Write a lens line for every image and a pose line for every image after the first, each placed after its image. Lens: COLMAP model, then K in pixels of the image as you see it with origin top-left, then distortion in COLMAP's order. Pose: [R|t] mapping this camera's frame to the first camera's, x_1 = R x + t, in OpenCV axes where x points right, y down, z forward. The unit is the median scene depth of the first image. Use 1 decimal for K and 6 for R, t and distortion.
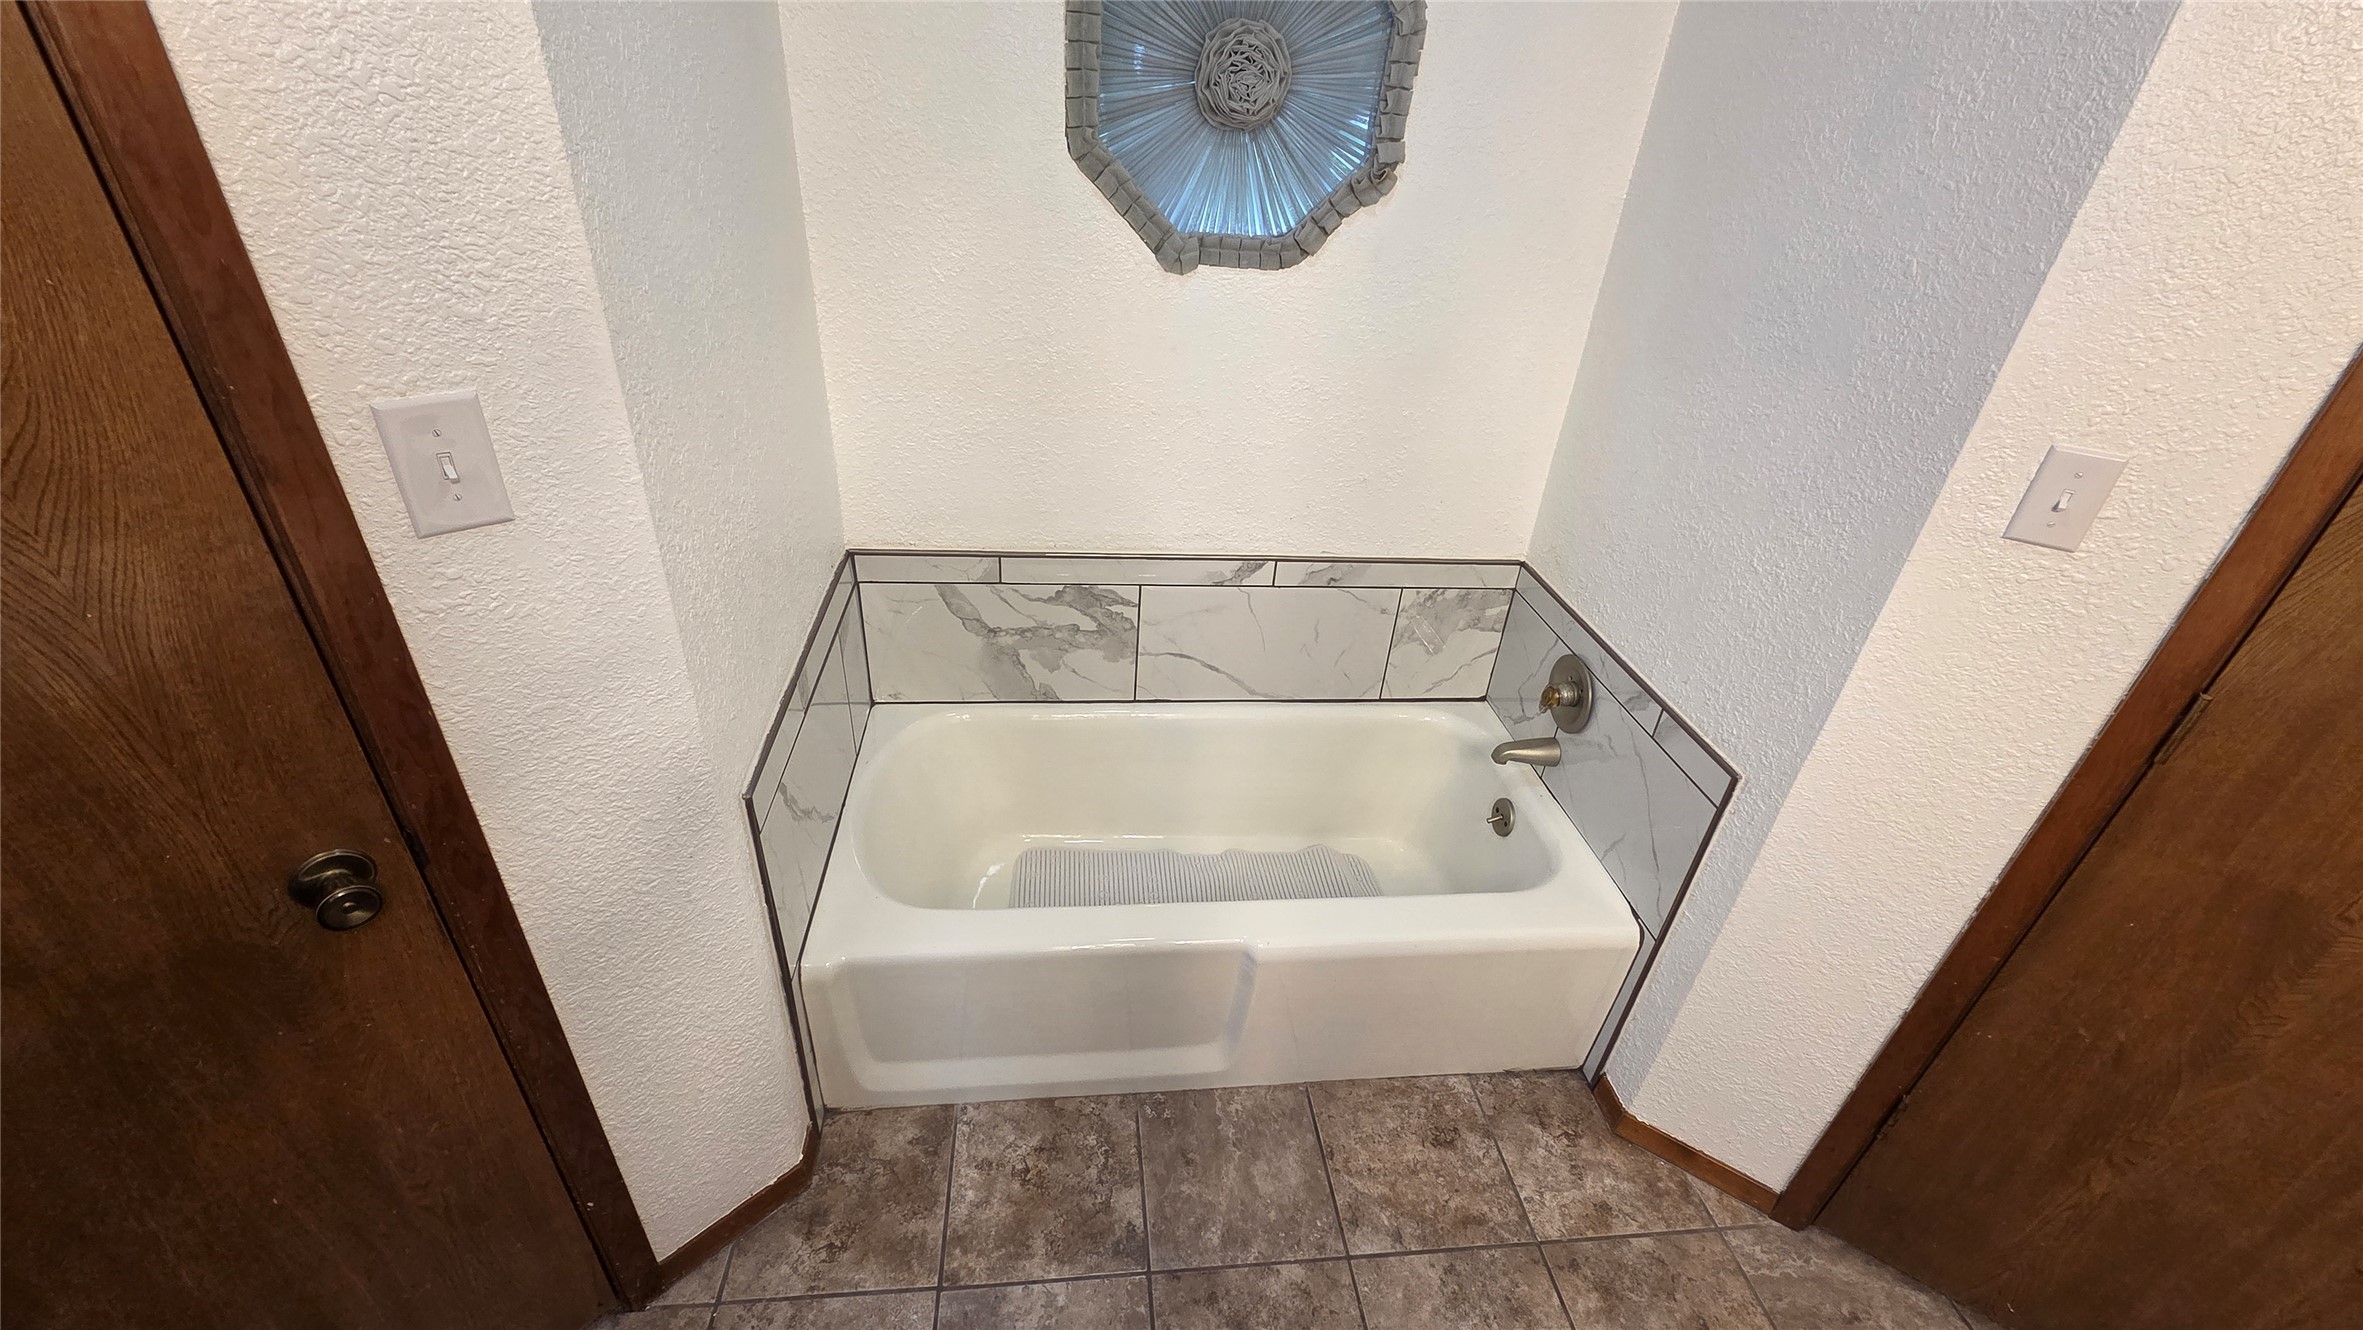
lens RADIAL K [[901.2, 0, 1181.5], [0, 901.2, 665.0], [0, 0, 1]] dist [-0.041679, -0.000029]
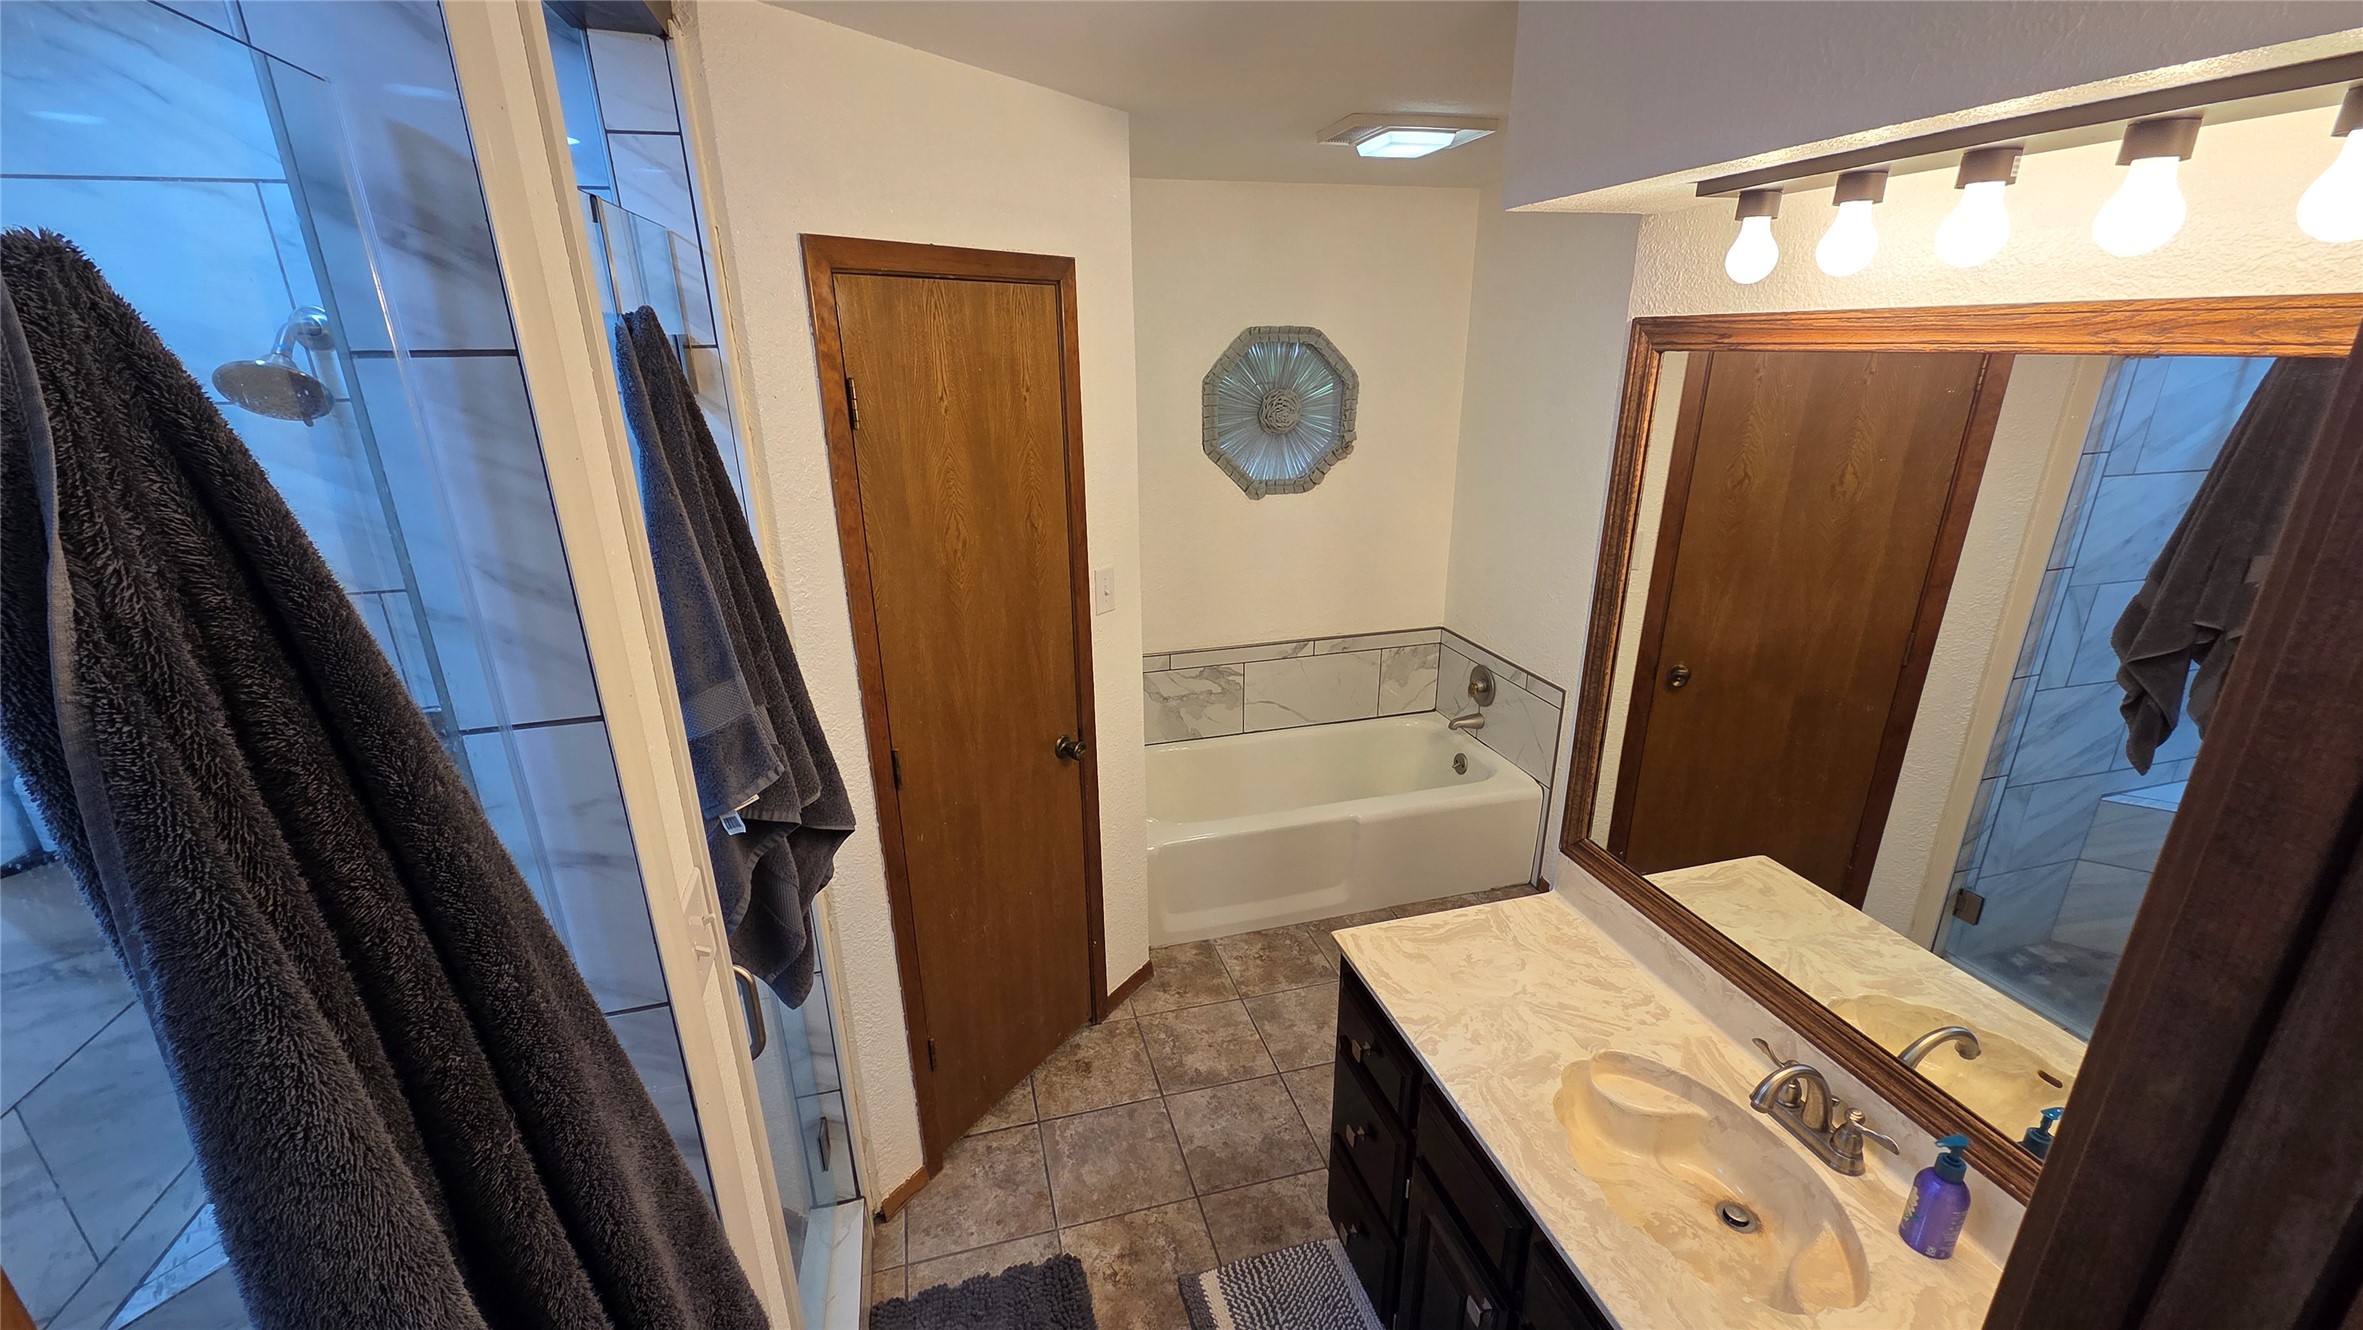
lens RADIAL K [[952.3, 0, 1180.7], [0, 952.3, 675.4], [0, 0, 1]] dist [-0.001460, -0.000160]
pose [[0.983727, -0.126453, 0.127639, -0.426934], [0.151103, 0.966618, -0.206925, 0.319309], [-0.097211, 0.222844, 0.969995, -0.855926]]
